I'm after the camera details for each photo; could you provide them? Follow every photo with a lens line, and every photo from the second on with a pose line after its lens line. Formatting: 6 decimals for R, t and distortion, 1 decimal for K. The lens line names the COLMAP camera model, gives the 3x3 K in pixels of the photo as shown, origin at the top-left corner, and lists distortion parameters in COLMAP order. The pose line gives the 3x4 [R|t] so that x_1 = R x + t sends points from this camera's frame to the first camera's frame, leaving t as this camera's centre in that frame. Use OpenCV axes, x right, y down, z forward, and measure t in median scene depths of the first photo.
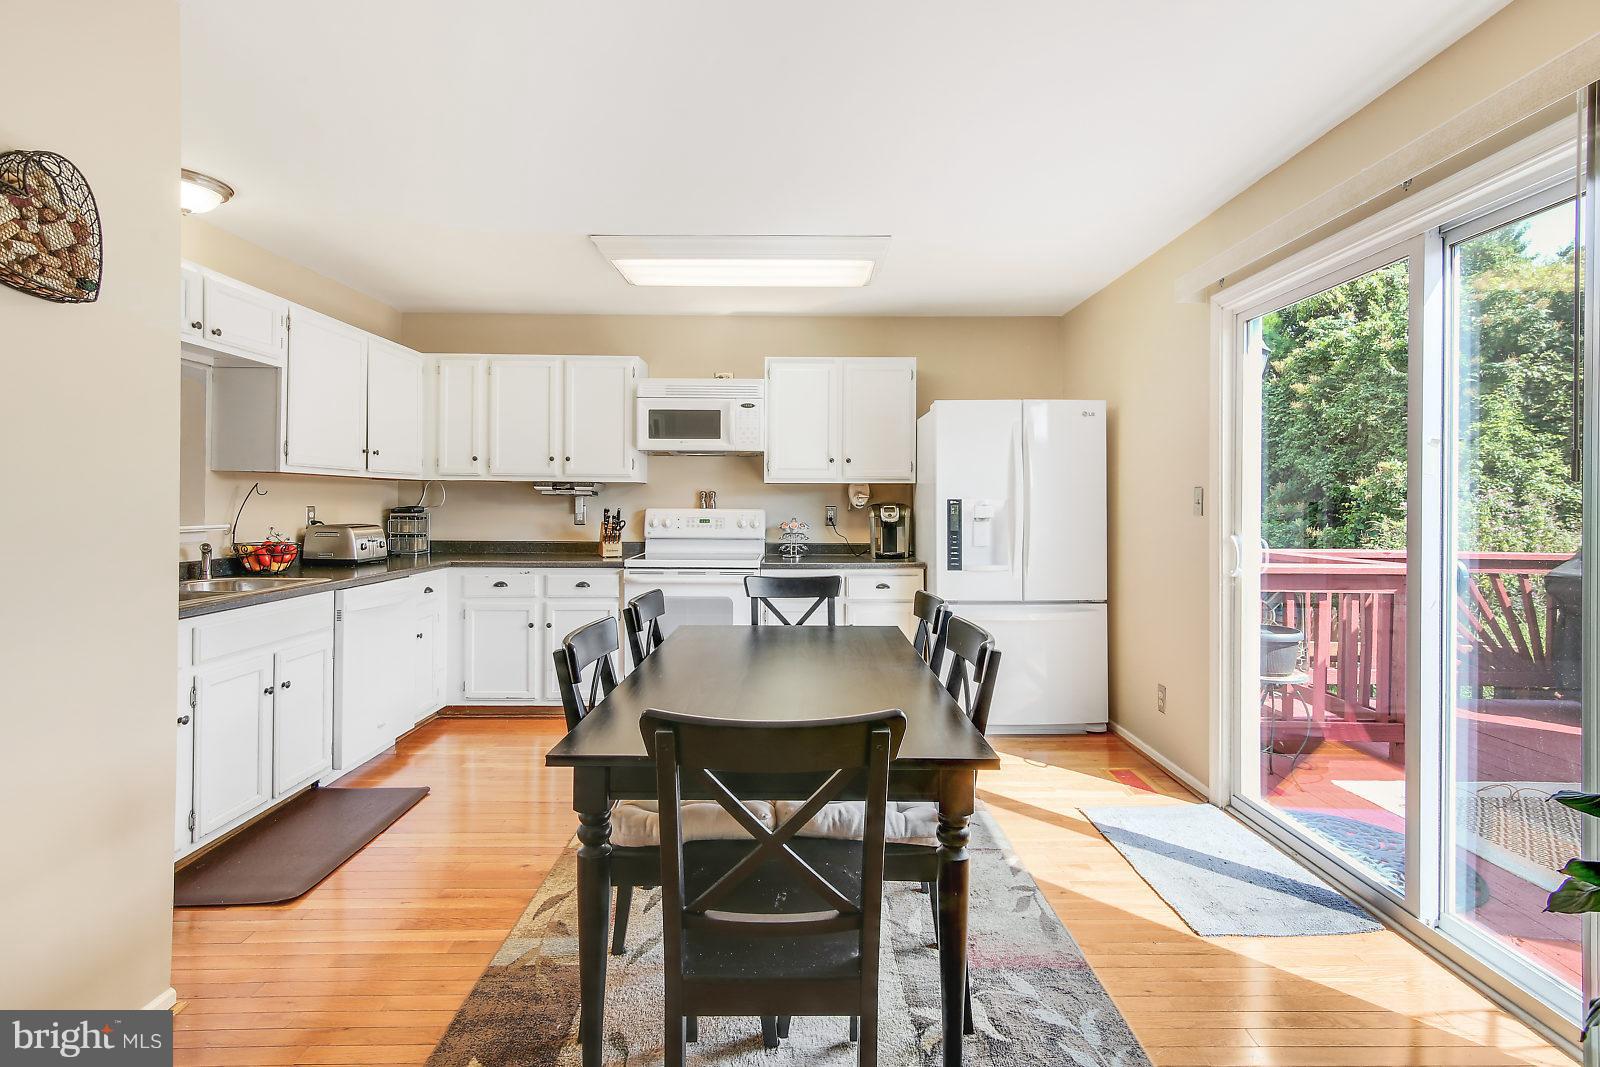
lens RADIAL K [[745.5, 0, 820.7], [0, 745.5, 501.1], [0, 0, 1]] dist [0.002023, -0.000147]
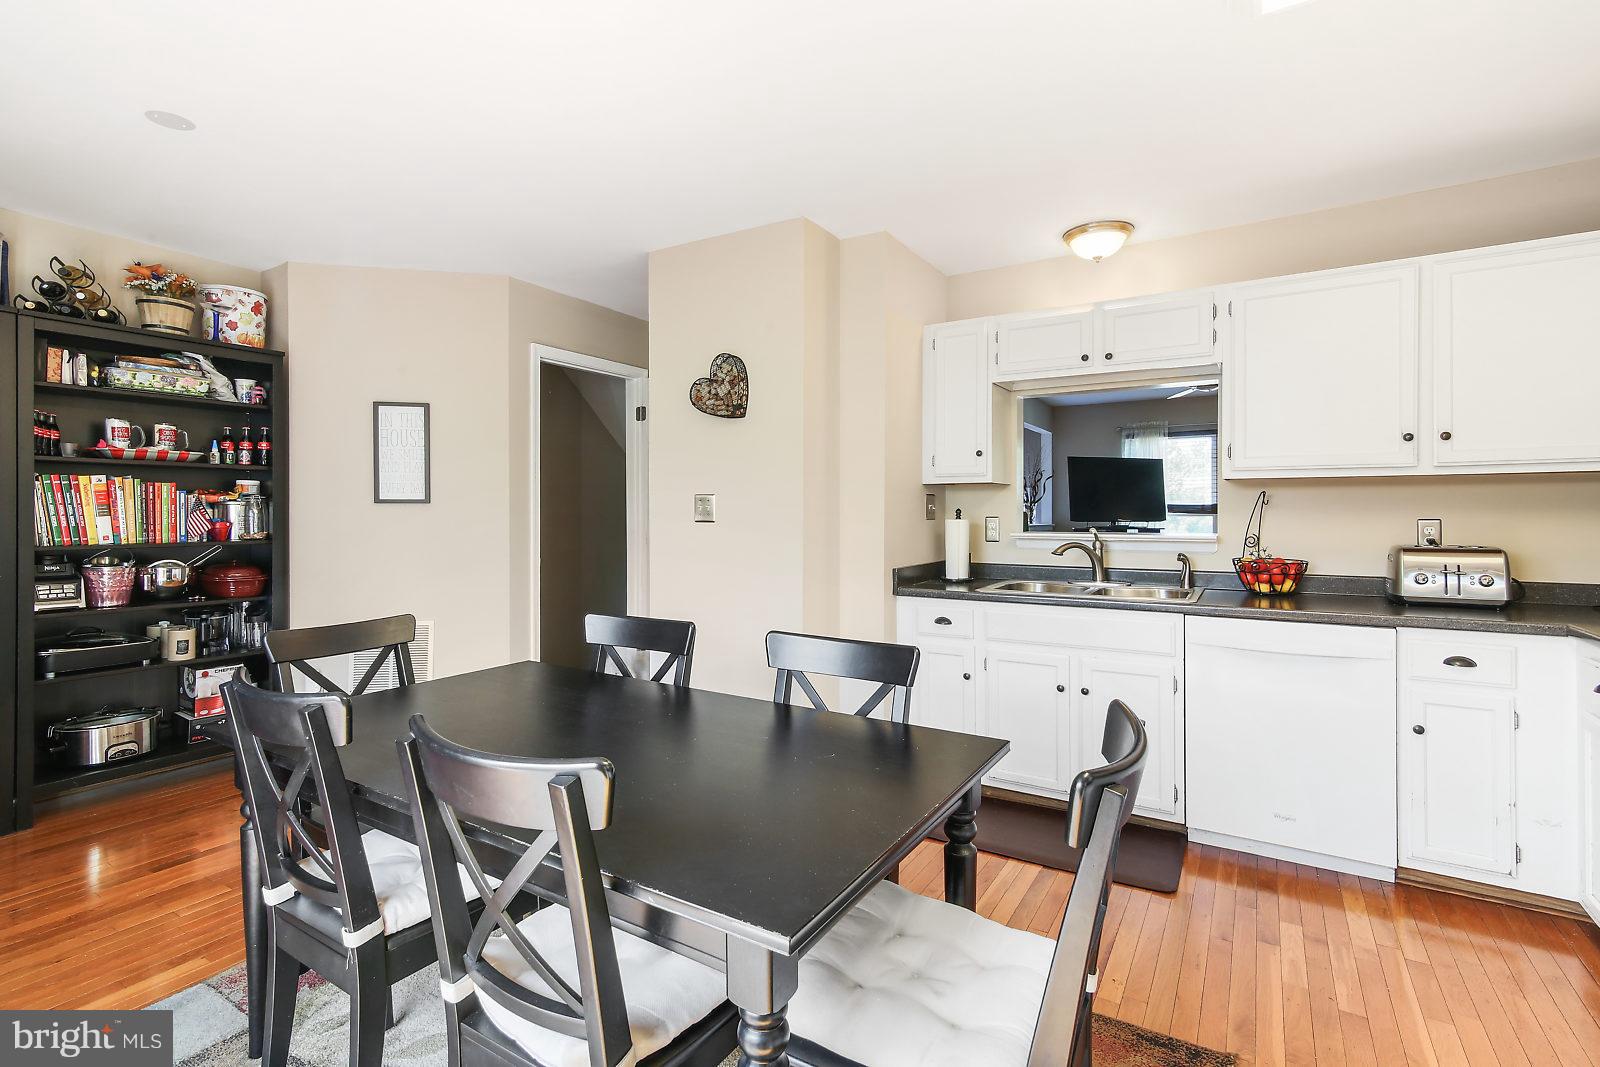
lens RADIAL K [[749.5, 0, 765.0], [0, 749.5, 511.3], [0, 0, 1]] dist [-0.000257, -0.000104]
pose [[-0.563854, -0.006539, -0.825849, 0.239055], [-0.001887, 0.999976, -0.006629, 0.005124], [0.825872, -0.002180, -0.563853, 0.771737]]
